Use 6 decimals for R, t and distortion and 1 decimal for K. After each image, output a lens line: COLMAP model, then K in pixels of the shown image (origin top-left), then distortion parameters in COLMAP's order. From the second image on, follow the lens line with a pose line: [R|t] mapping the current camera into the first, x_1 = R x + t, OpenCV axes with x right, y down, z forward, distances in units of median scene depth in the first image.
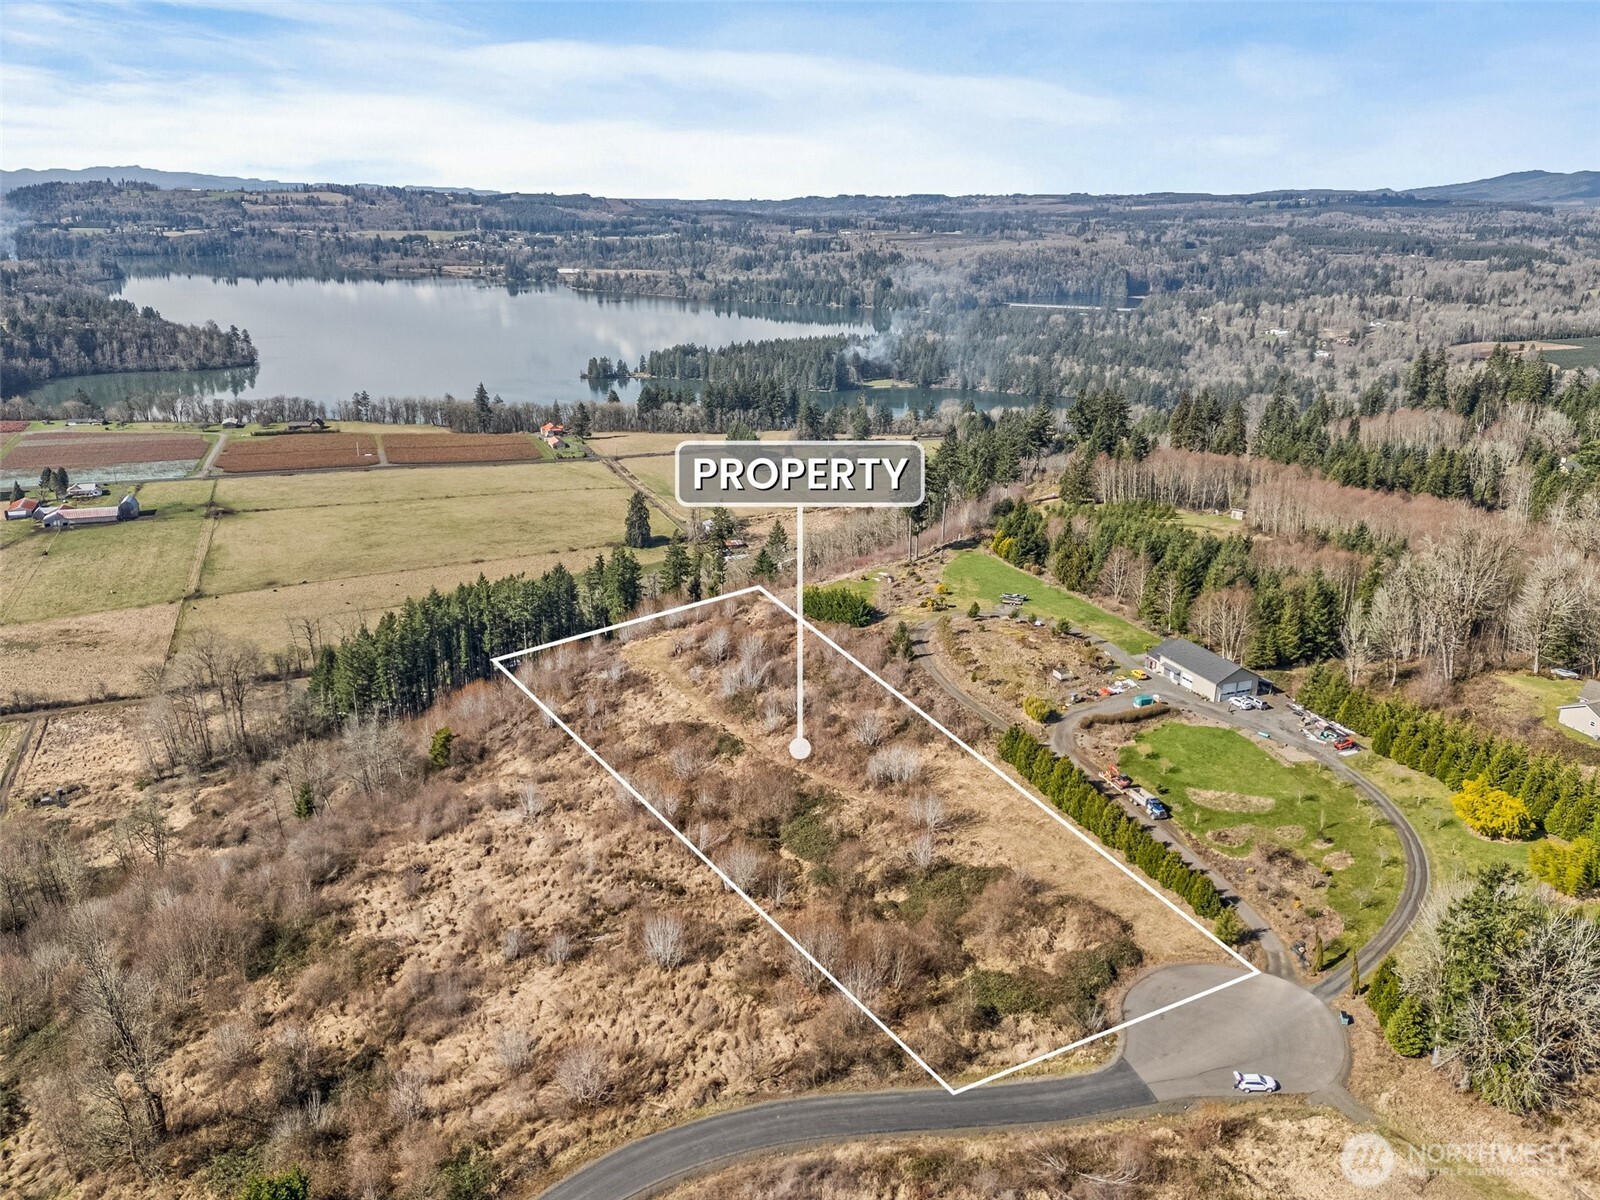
lens RADIAL K [[1188.4, 0, 800.0], [0, 1188.4, 600.0], [0, 0, 1]] dist [0.073995, -0.077234]
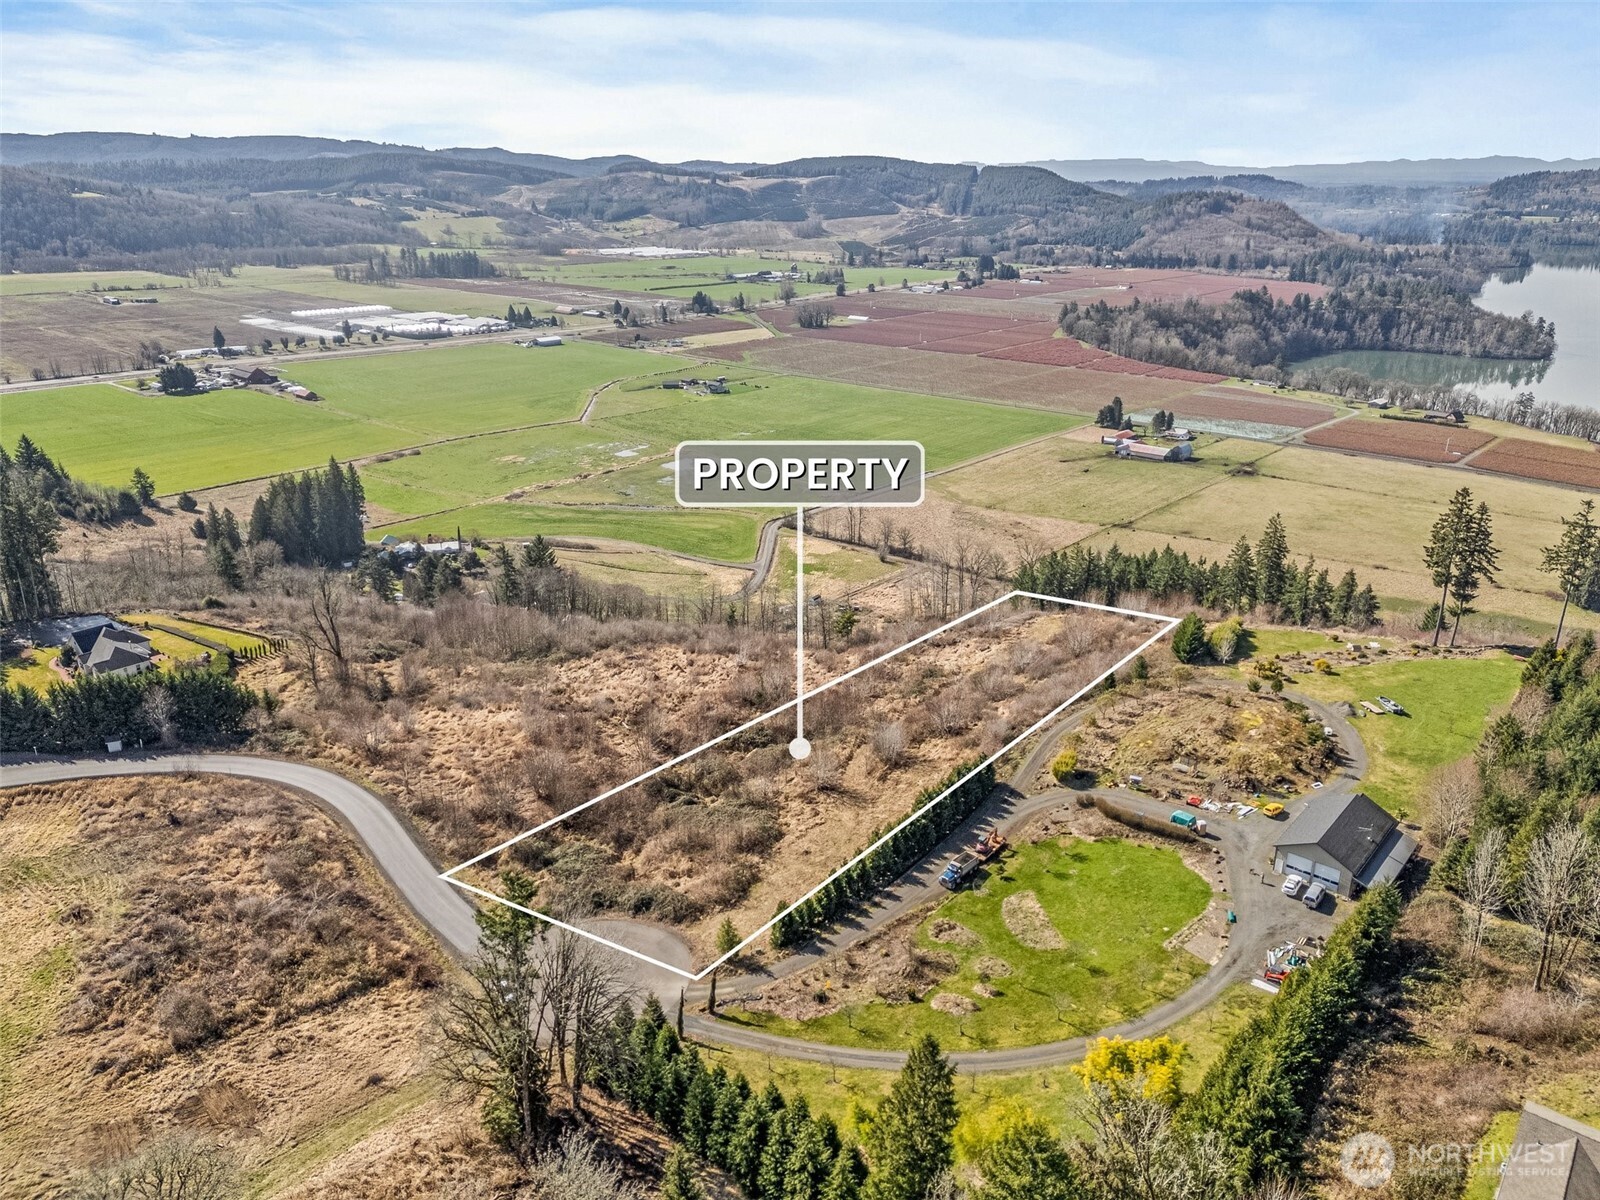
lens RADIAL K [[1188.4, 0, 800.0], [0, 1188.4, 600.0], [0, 0, 1]] dist [0.073995, -0.077234]
pose [[0.414826, 0.289297, -0.862686, 0.193959], [-0.282587, 0.942188, 0.180074, -0.027710], [0.864907, 0.169085, 0.472595, 0.098519]]
